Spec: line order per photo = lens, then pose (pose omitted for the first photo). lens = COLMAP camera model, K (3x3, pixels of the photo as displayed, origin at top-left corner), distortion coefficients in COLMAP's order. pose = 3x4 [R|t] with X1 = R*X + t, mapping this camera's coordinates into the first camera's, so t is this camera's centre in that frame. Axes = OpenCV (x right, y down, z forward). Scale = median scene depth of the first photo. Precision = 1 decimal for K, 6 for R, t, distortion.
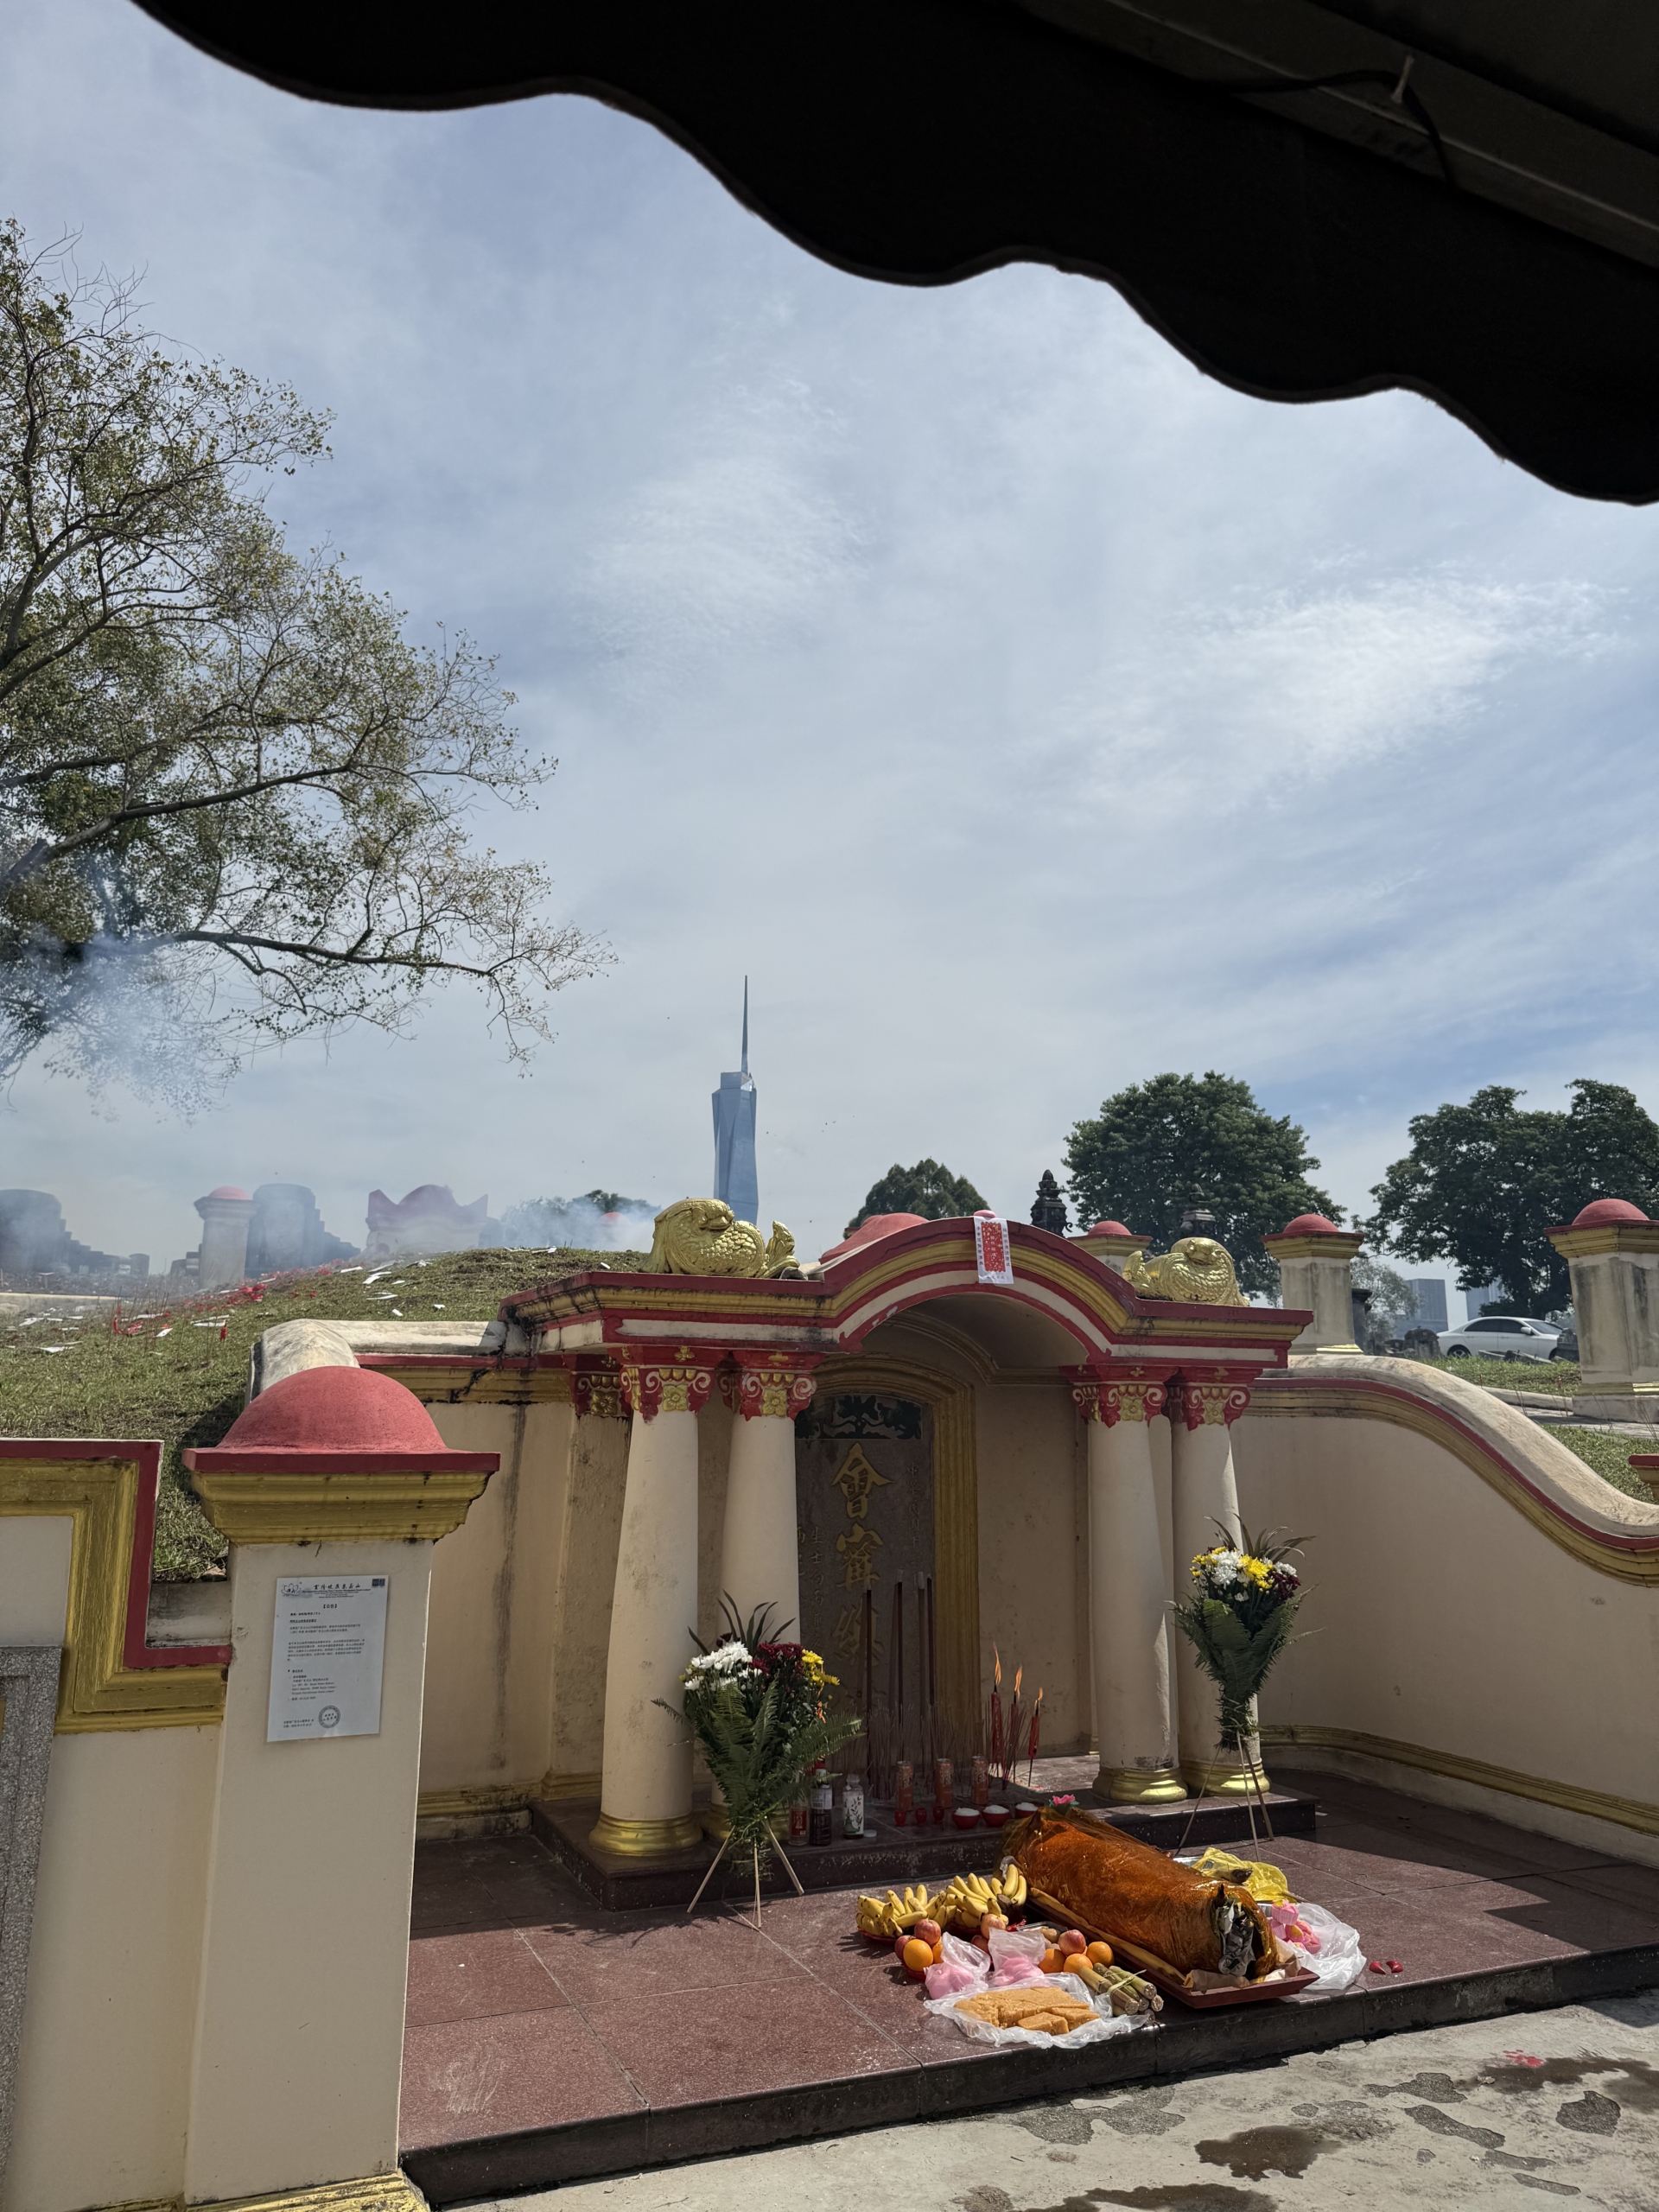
lens RADIAL K [[1556.5, 0, 829.5], [0, 1556.5, 1106.0], [0, 0, 1]] dist [0.030898, -0.053068]
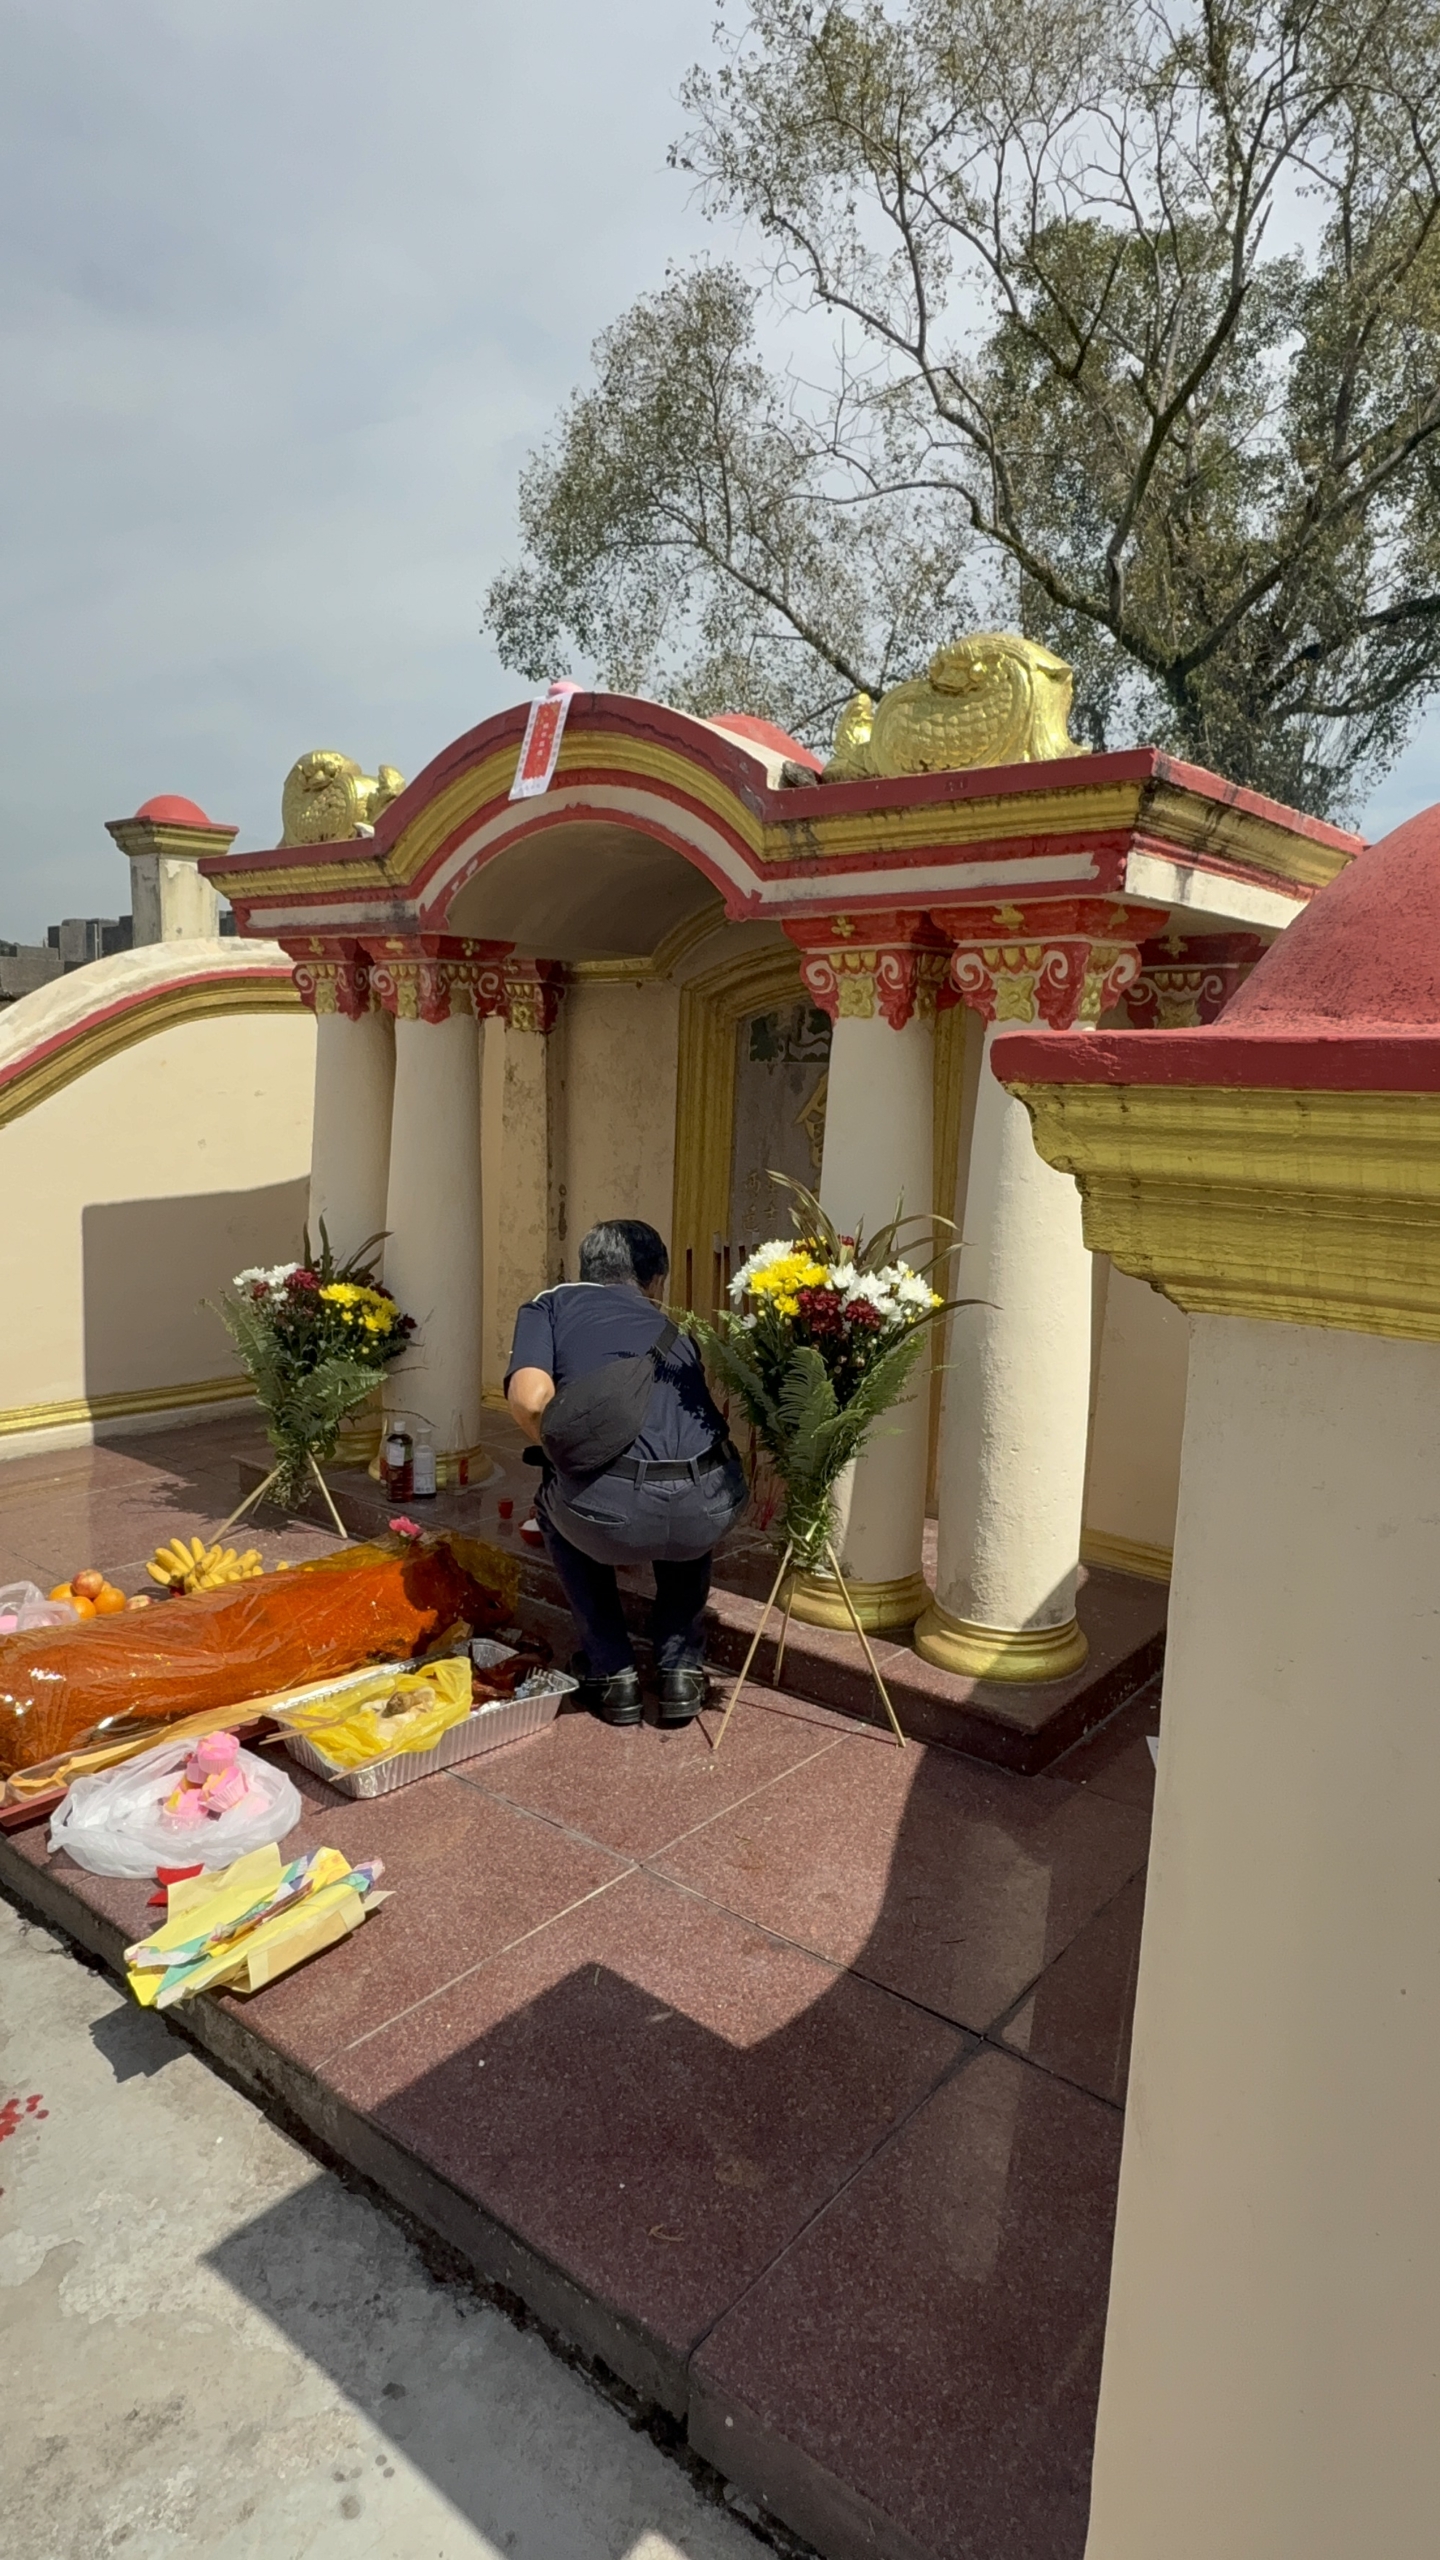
lens RADIAL K [[1436.0, 0, 715.0], [0, 1436.0, 1328.8], [0, 0, 1]] dist [0.014642, 0.000052]
pose [[0.436131, 0.180062, -0.881684, 0.656548], [0.184278, 0.941143, 0.283359, 0.154498], [0.880813, -0.286057, 0.377280, 0.743784]]
